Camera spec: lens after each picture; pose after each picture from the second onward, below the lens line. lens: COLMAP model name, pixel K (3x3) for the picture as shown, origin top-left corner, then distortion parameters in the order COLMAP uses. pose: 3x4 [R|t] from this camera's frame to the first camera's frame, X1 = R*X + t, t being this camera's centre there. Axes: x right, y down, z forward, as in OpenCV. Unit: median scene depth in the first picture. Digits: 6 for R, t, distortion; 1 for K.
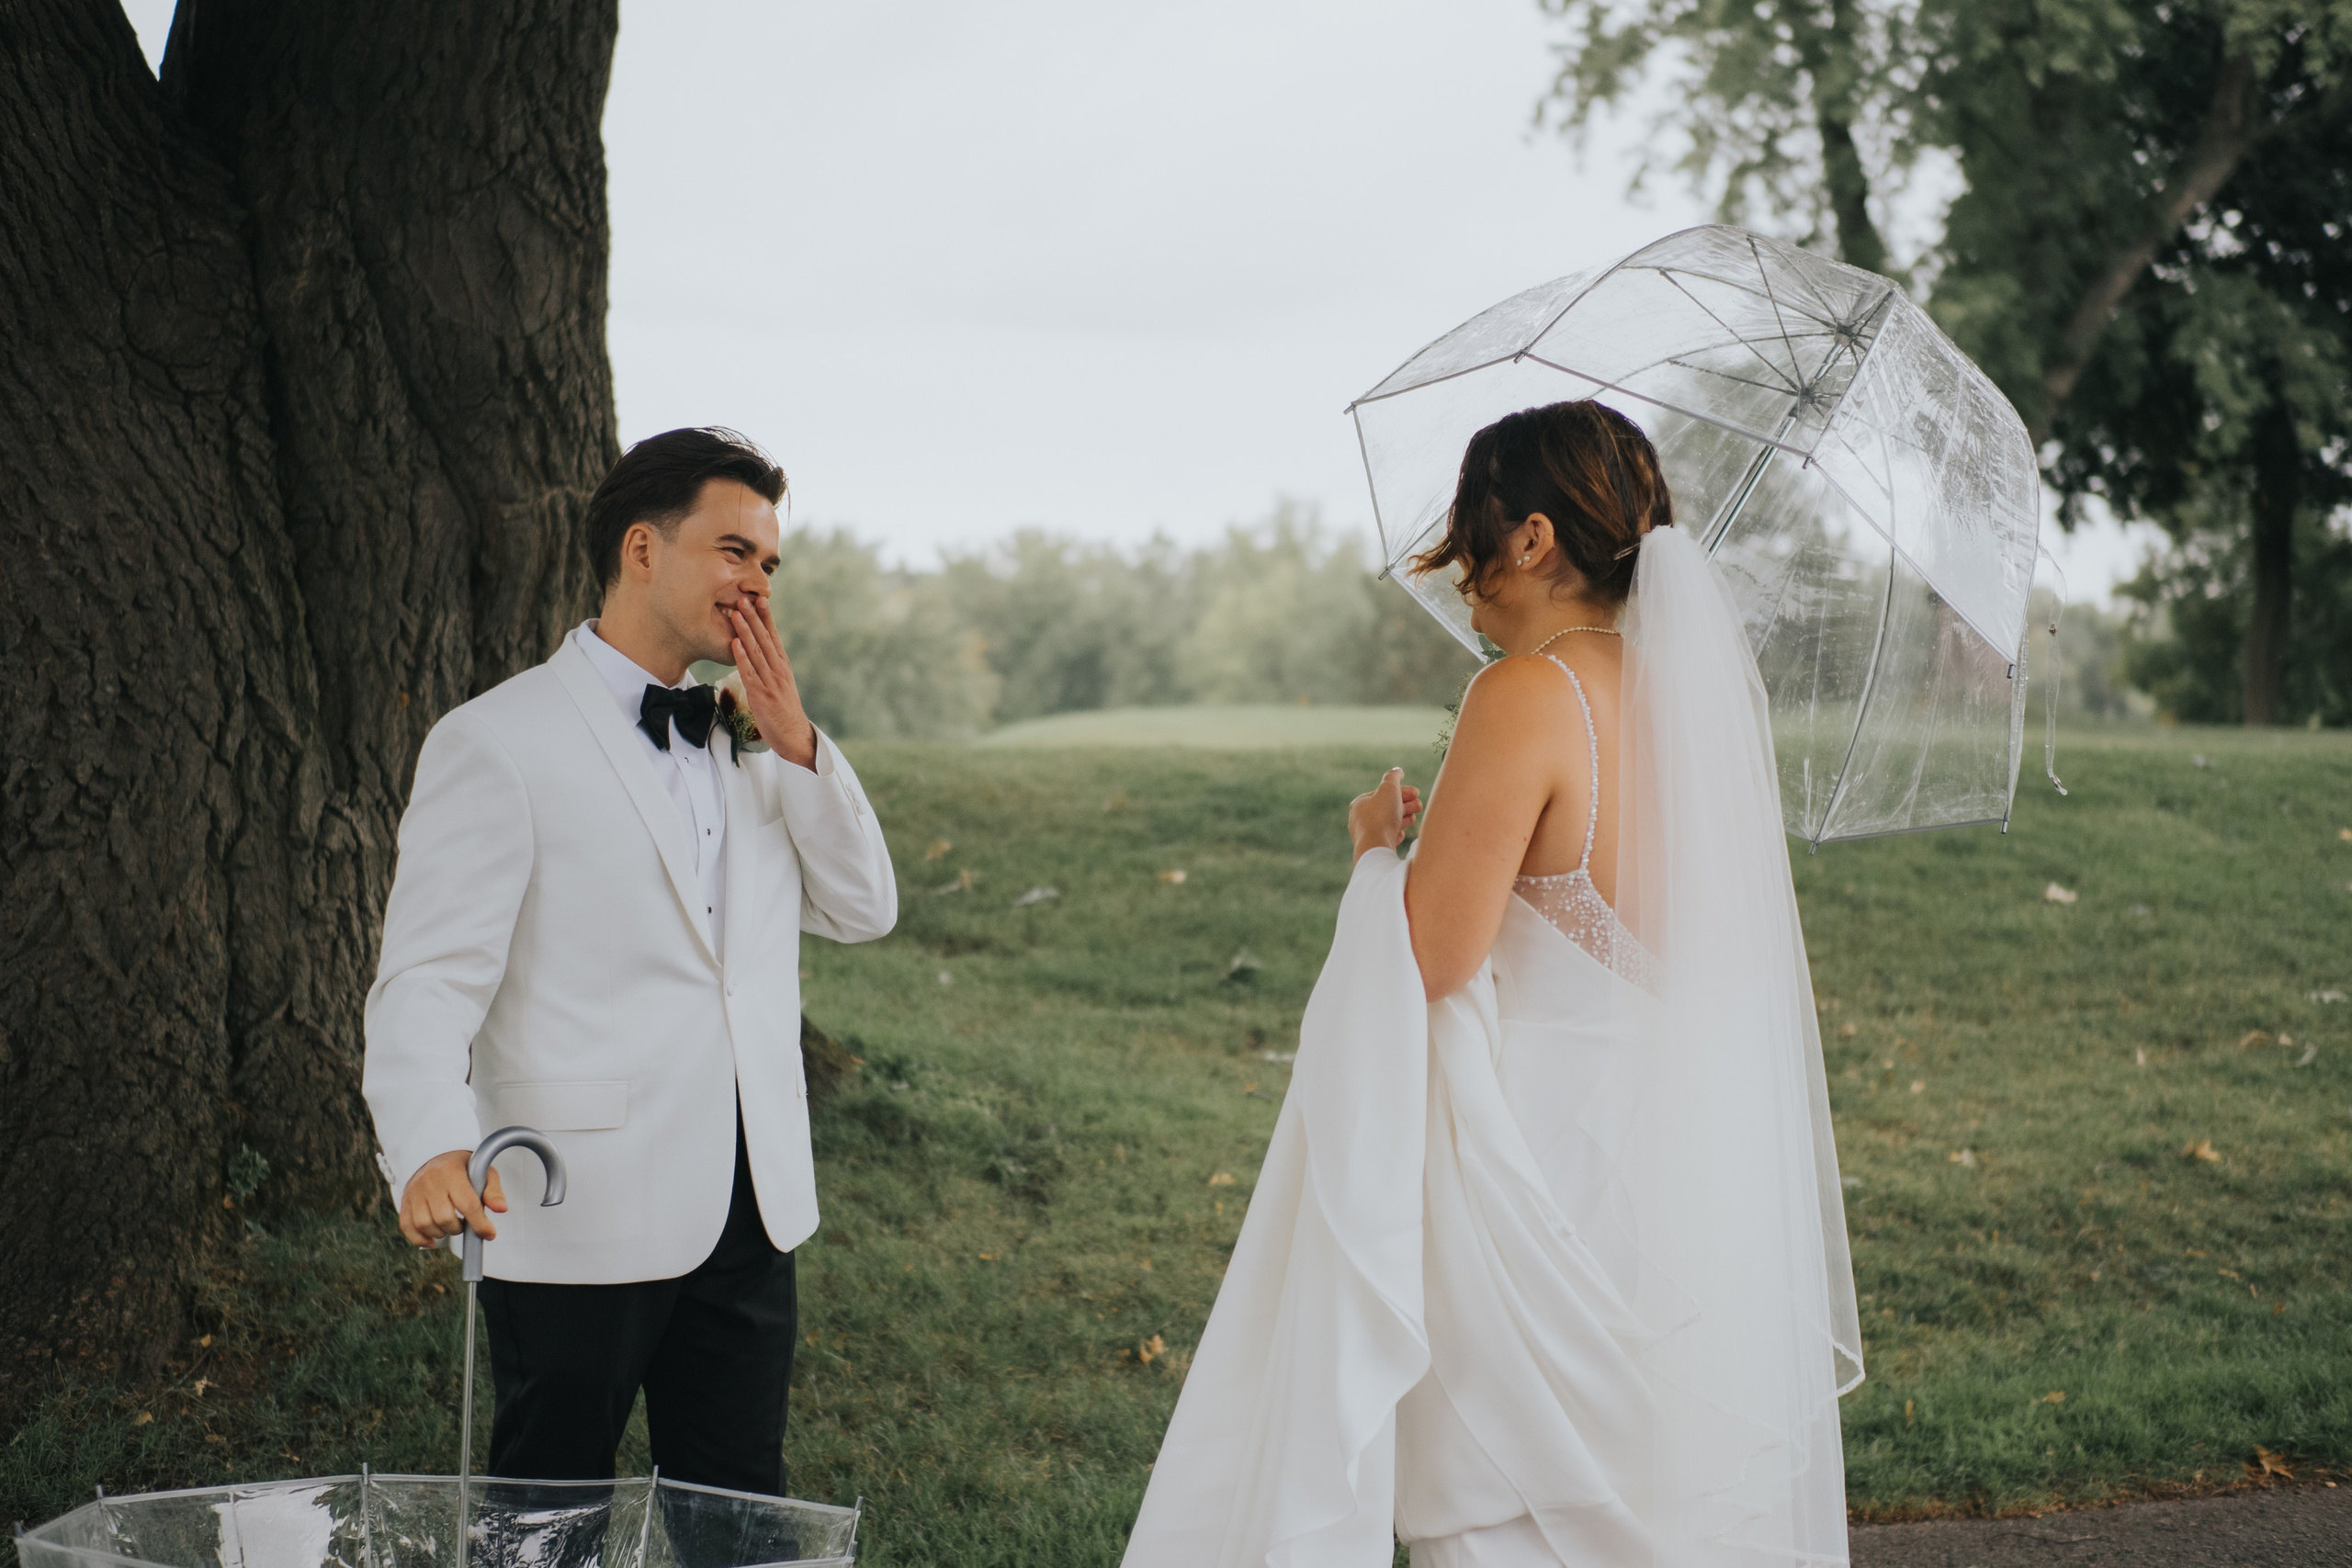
lens RADIAL K [[3434.8, 0, 1176.0], [0, 3434.8, 784.0], [0, 0, 1]] dist [-0.084431, 0.348018]
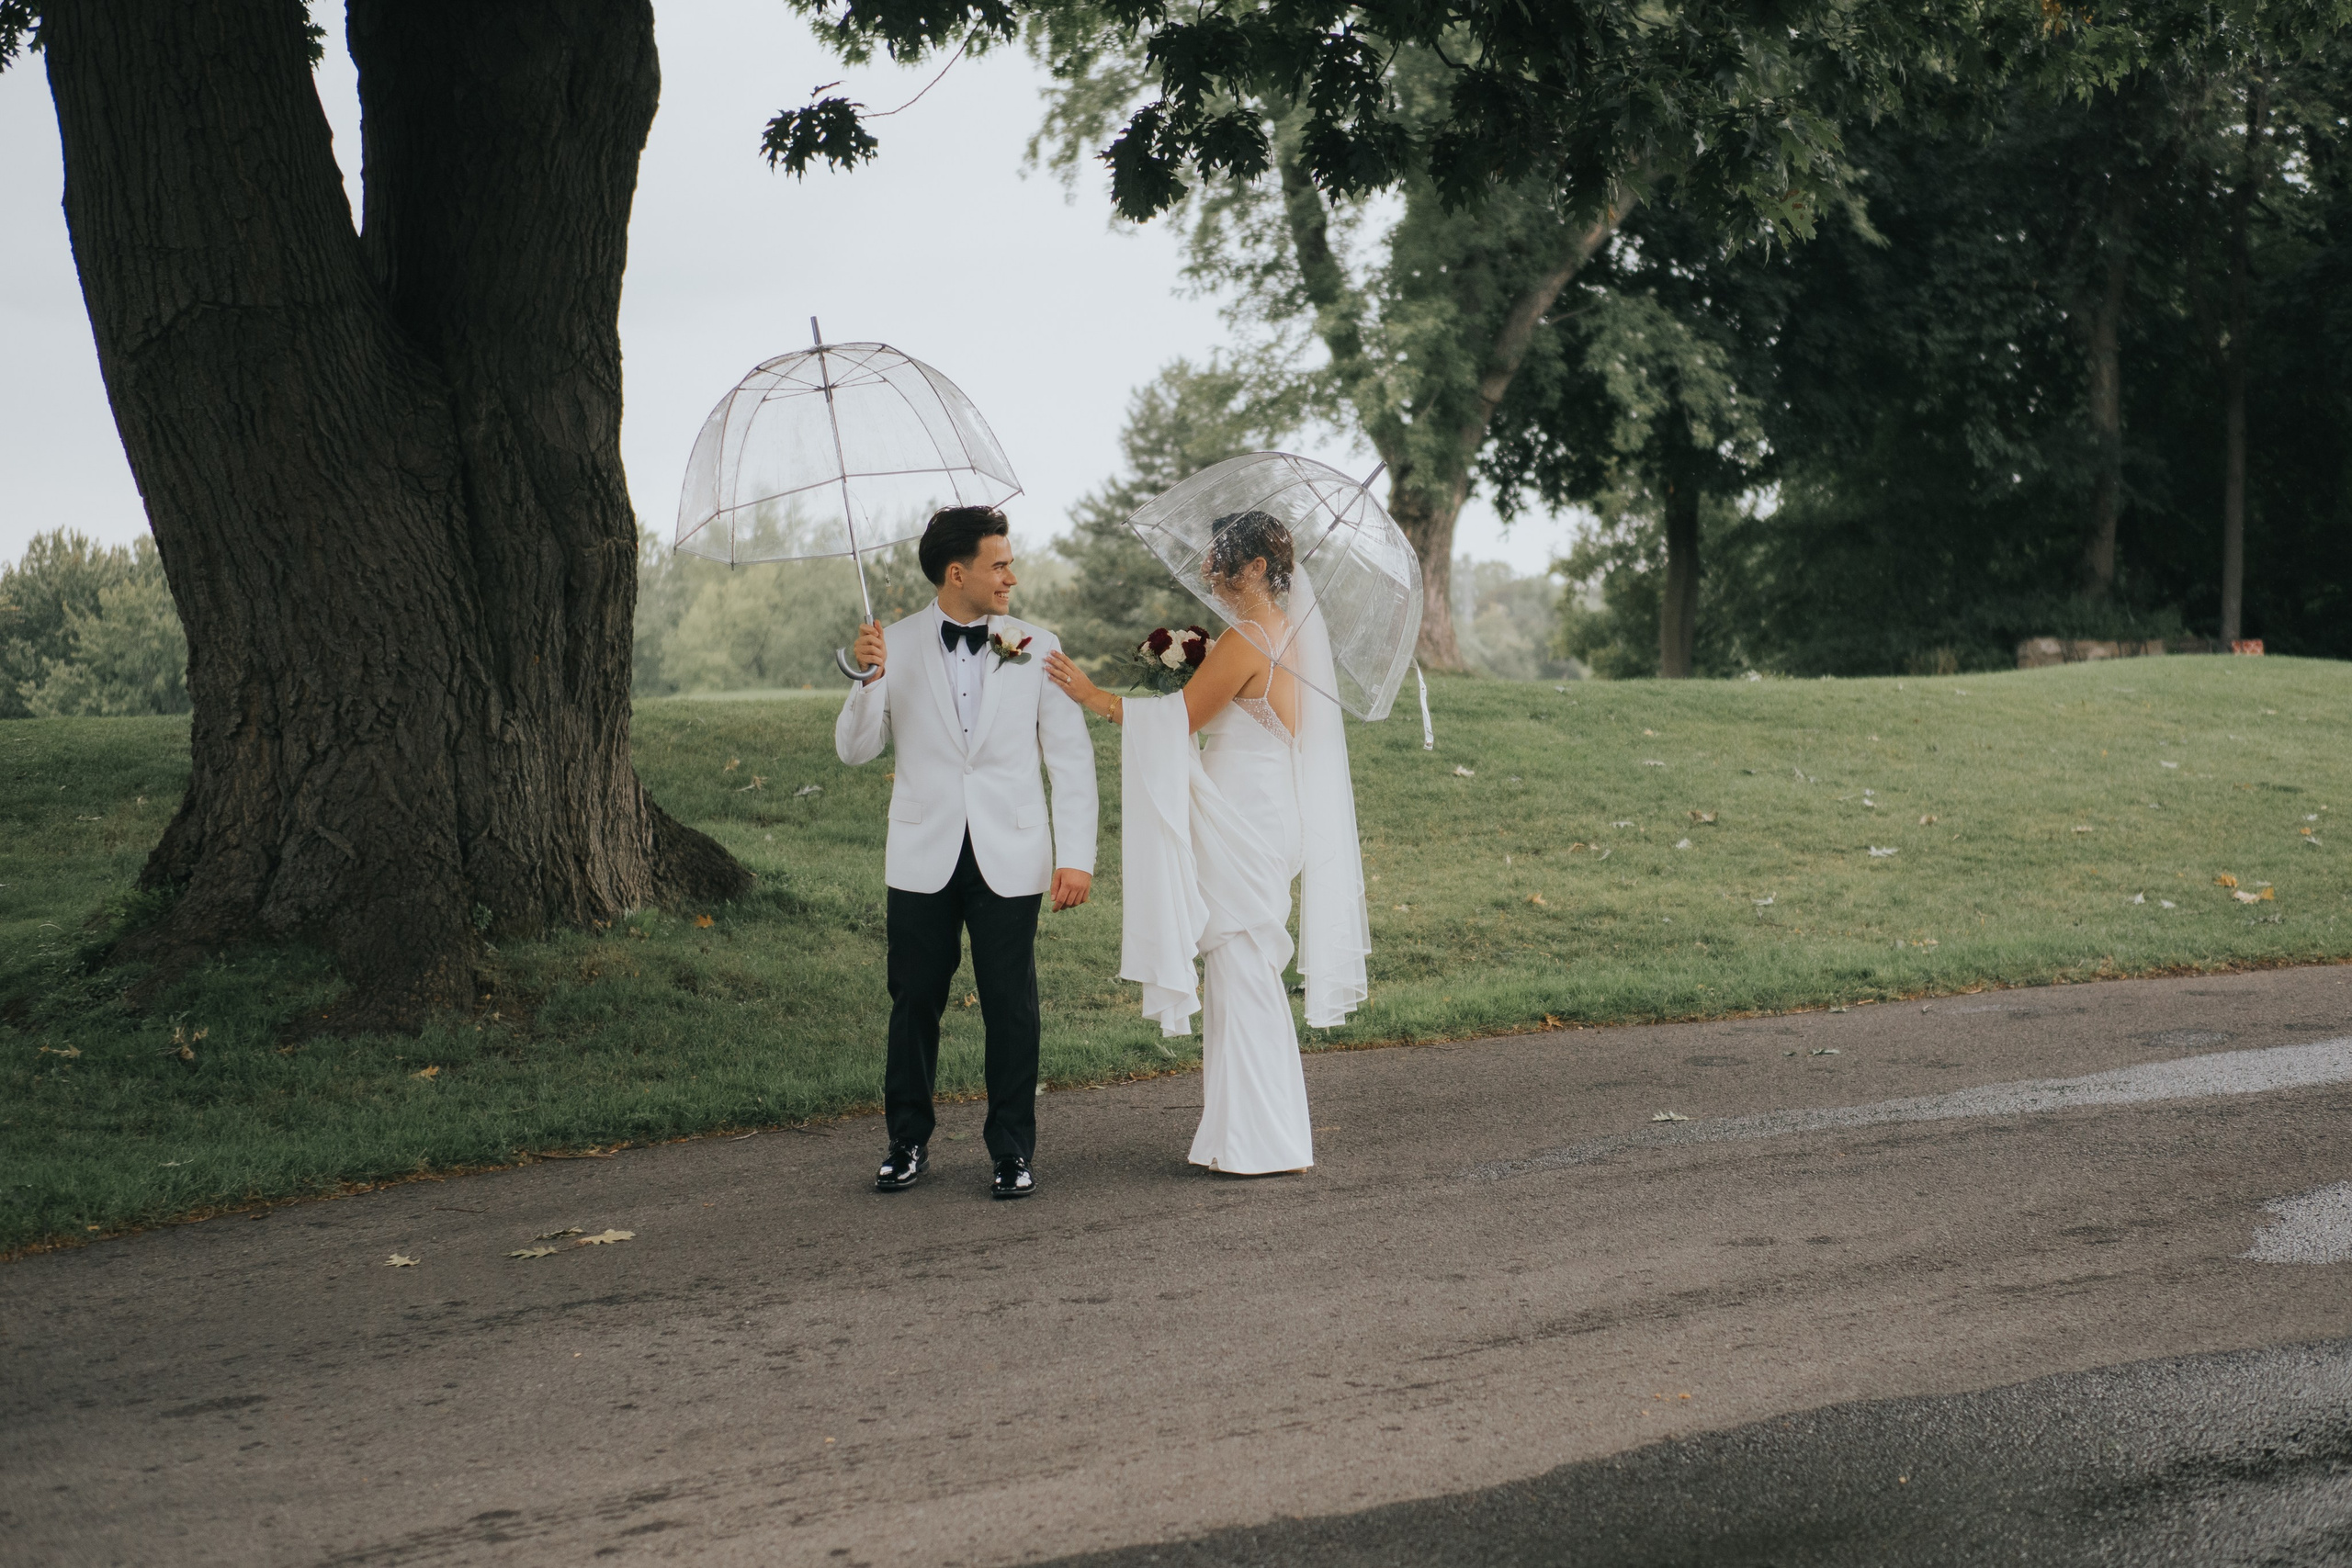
lens RADIAL K [[3434.8, 0, 1176.0], [0, 3434.8, 784.0], [0, 0, 1]] dist [-0.084431, 0.348018]
pose [[0.988043, -0.027930, 0.151628, -0.153510], [0.027419, 0.999609, 0.005455, 0.036245], [-0.151721, -0.001232, 0.988423, -0.743048]]
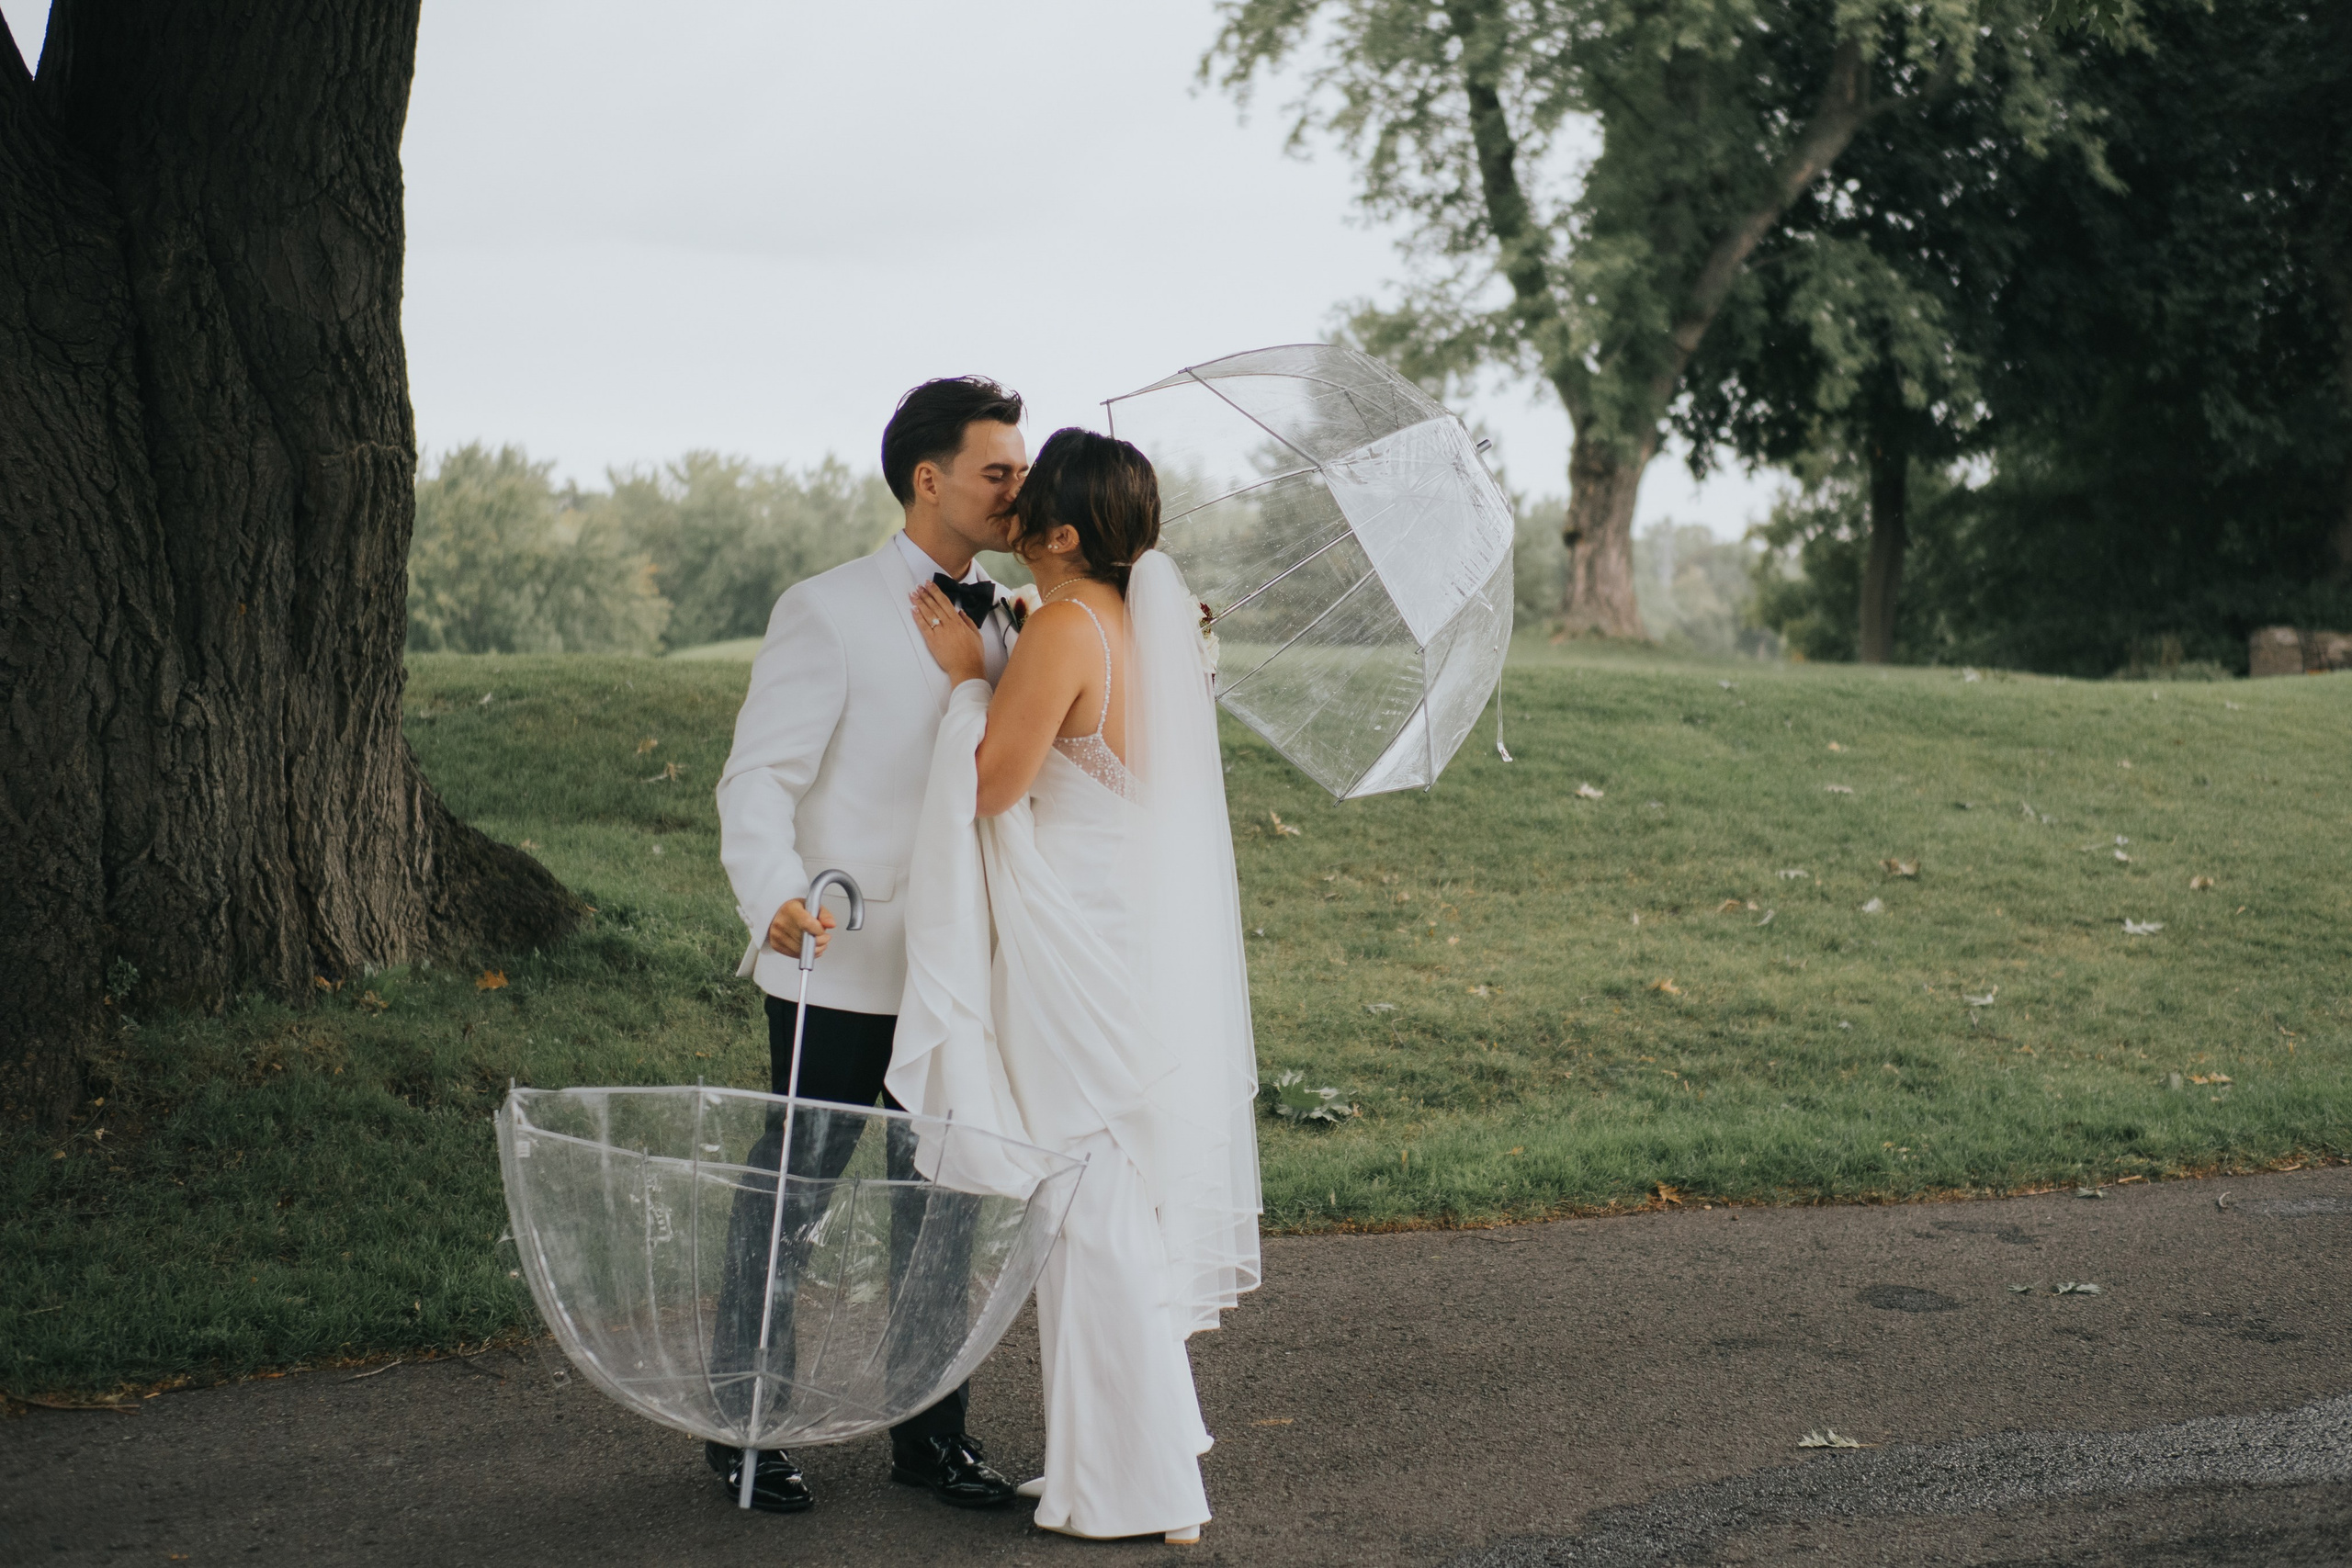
lens RADIAL K [[3434.8, 0, 1179.5], [0, 3434.8, 715.0], [0, 0, 1]] dist [-0.106429, 0.516333]
pose [[0.995234, 0.010893, 0.096905, -0.003175], [-0.010956, 0.999940, 0.000114, 0.009489], [-0.096898, -0.001175, 0.995294, -0.260448]]
